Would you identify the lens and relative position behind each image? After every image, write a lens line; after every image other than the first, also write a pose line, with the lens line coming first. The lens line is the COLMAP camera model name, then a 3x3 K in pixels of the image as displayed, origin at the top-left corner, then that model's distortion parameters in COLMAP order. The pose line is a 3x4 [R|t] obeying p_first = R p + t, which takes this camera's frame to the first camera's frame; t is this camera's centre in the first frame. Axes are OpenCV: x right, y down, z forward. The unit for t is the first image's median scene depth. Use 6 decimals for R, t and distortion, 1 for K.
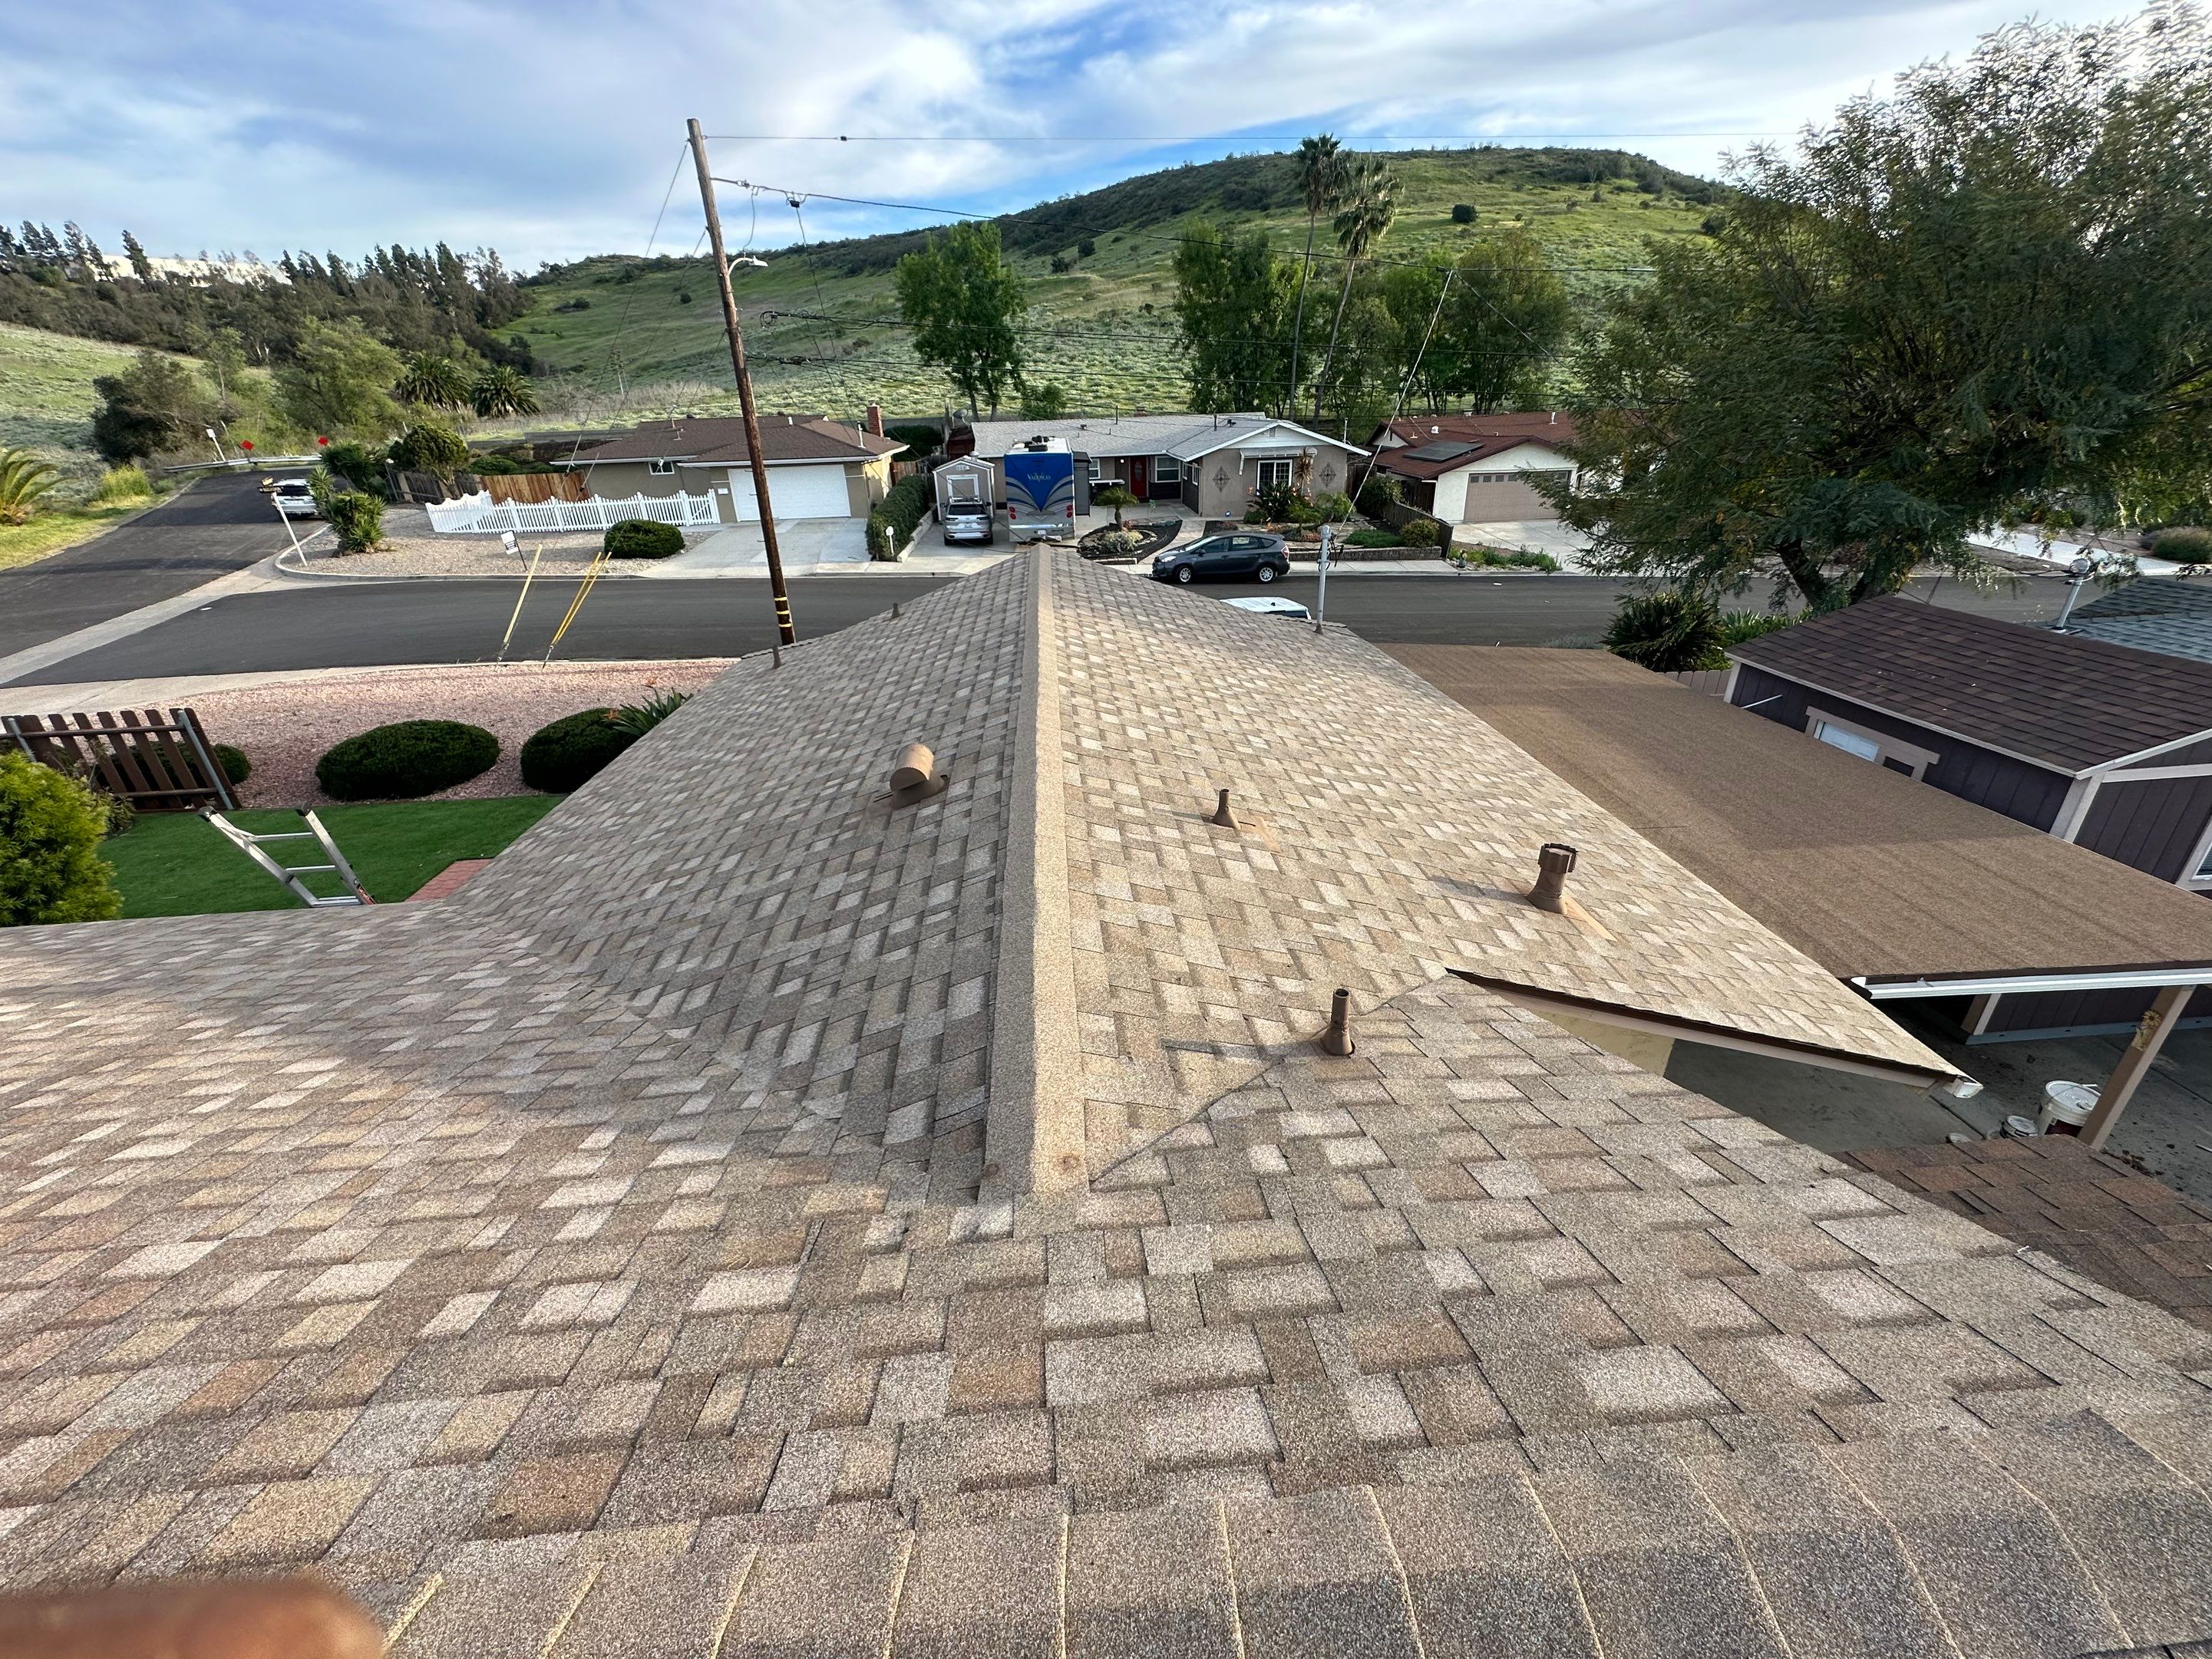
lens RADIAL K [[883.9, 0, 1106.0], [0, 883.9, 829.5], [0, 0, 1]] dist [-0.001657, -0.000172]
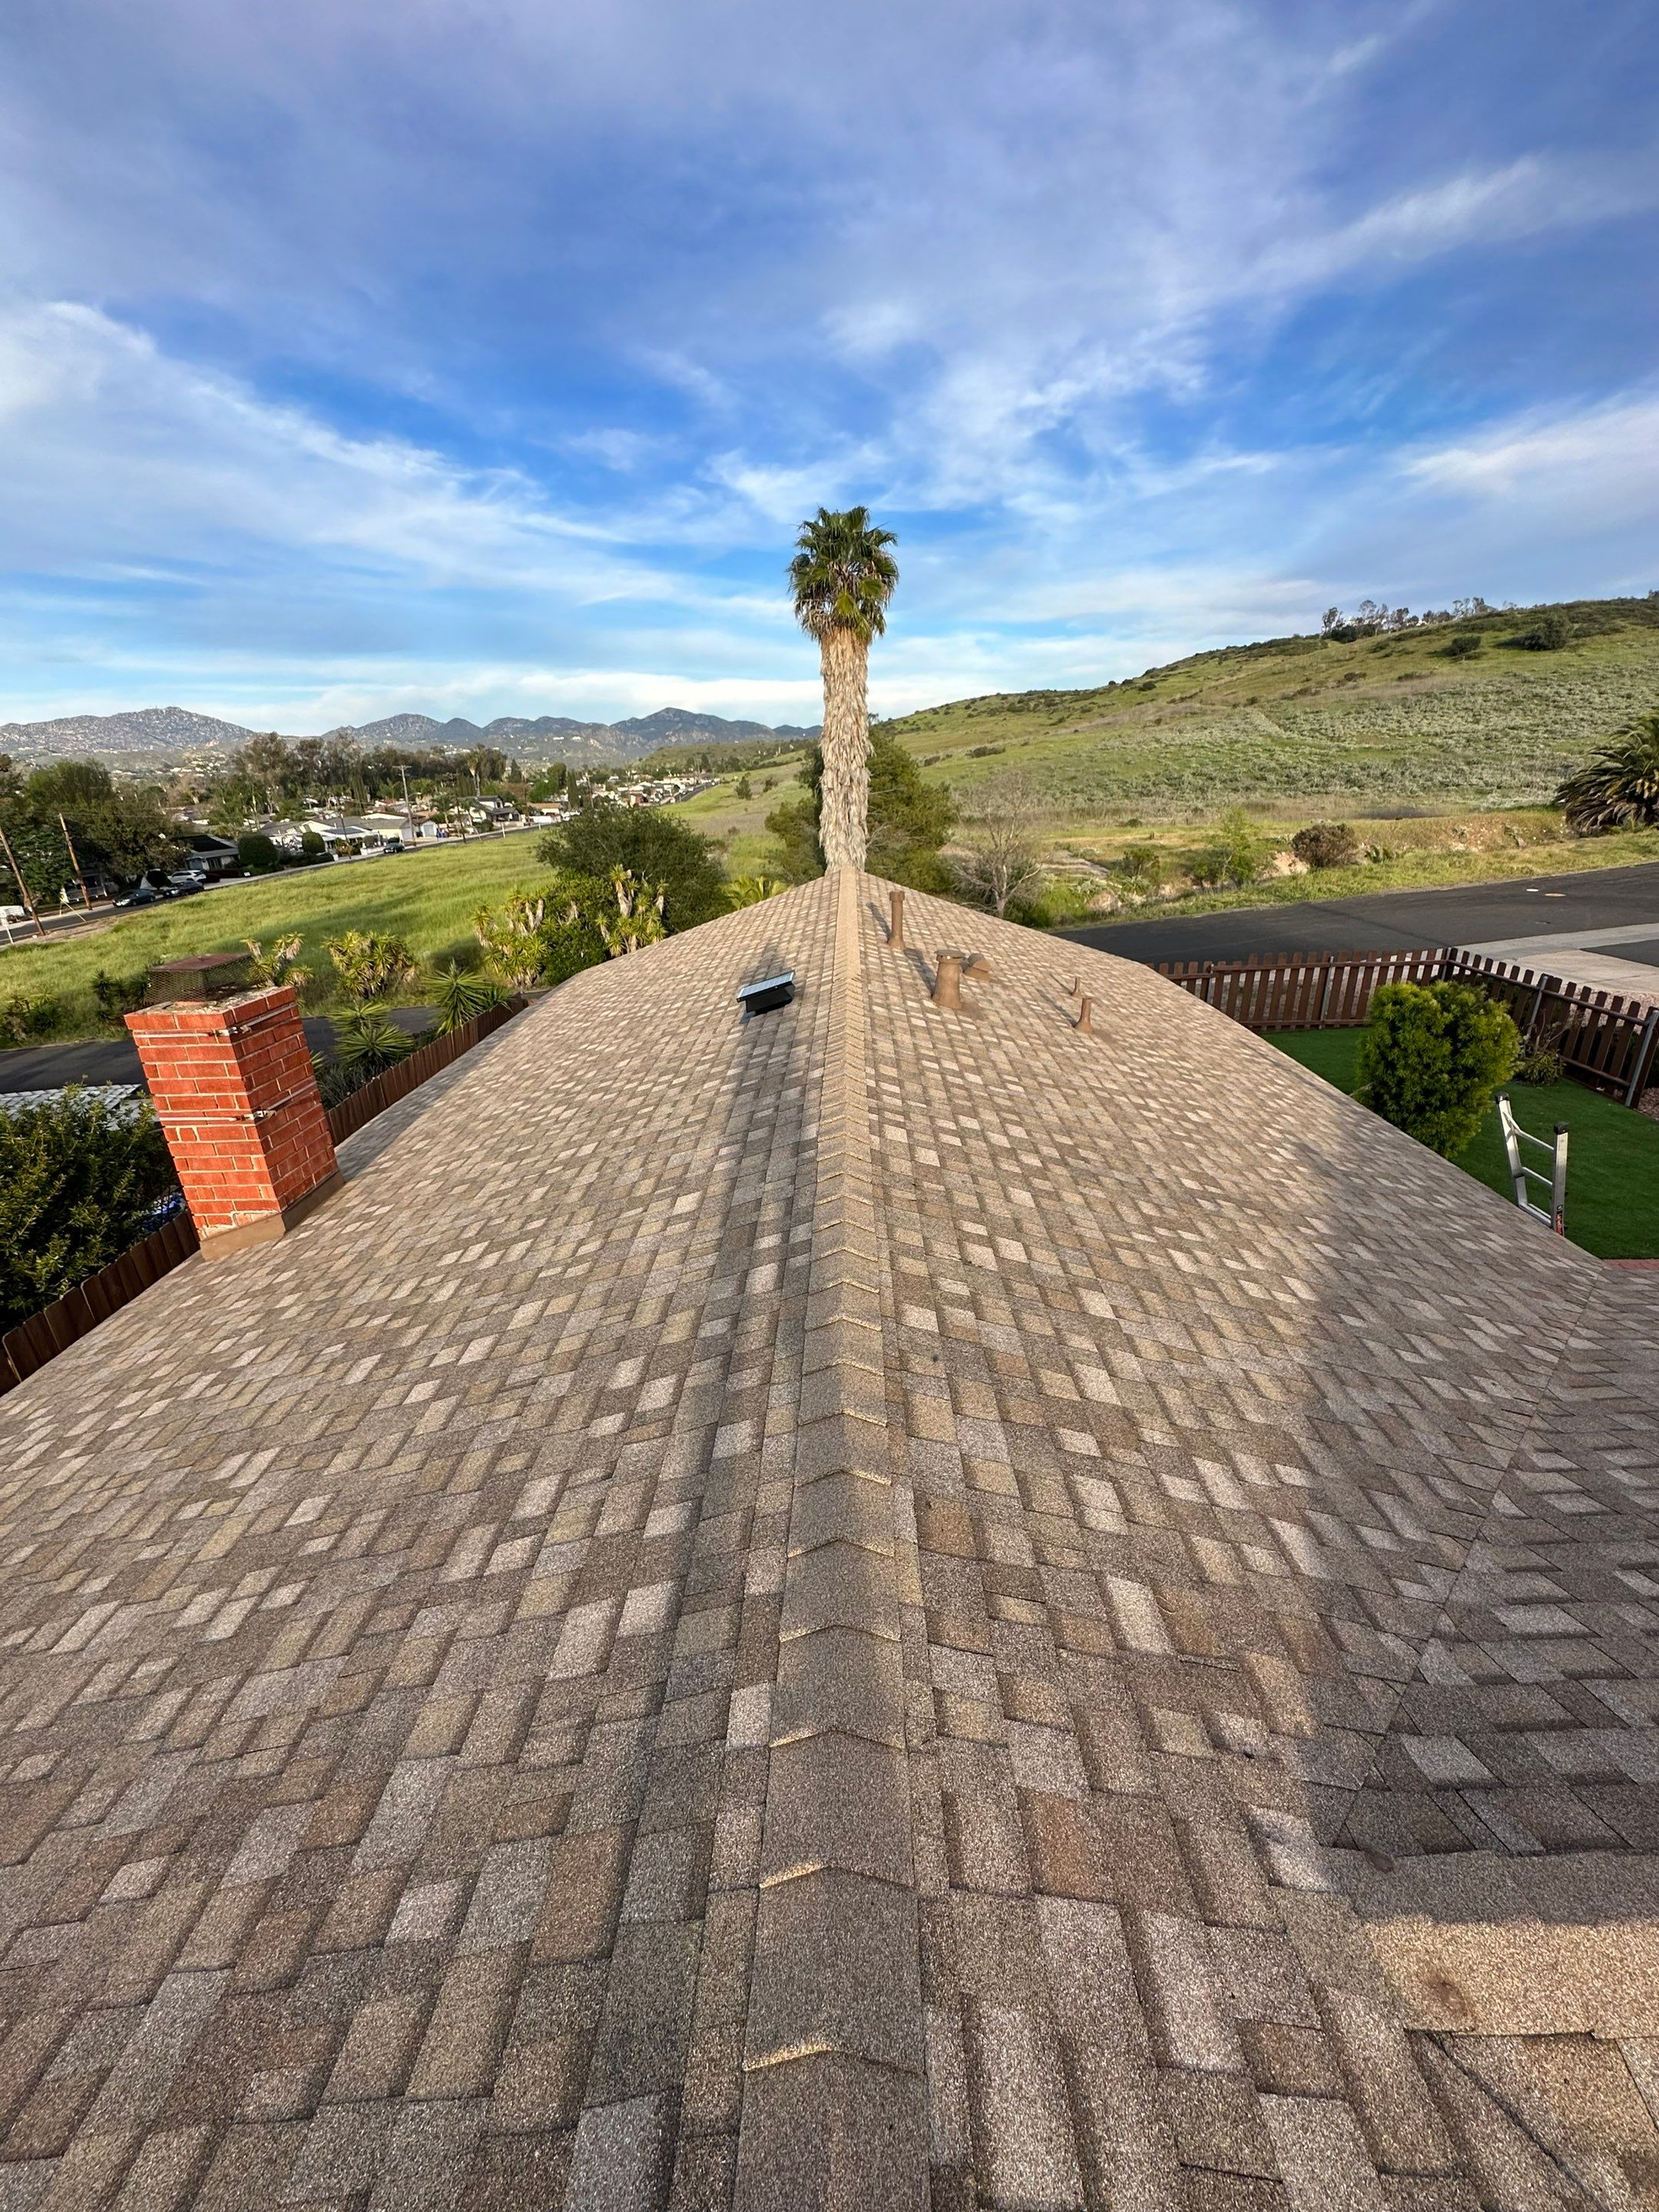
lens RADIAL K [[884.0, 0, 827.1], [0, 884.0, 1097.4], [0, 0, 1]] dist [-0.001657, -0.000172]
pose [[-0.084593, 0.379893, -0.921155, 0.293583], [-0.407634, 0.830373, 0.379888, -0.210575], [0.909219, 0.407630, 0.084614, 0.183064]]
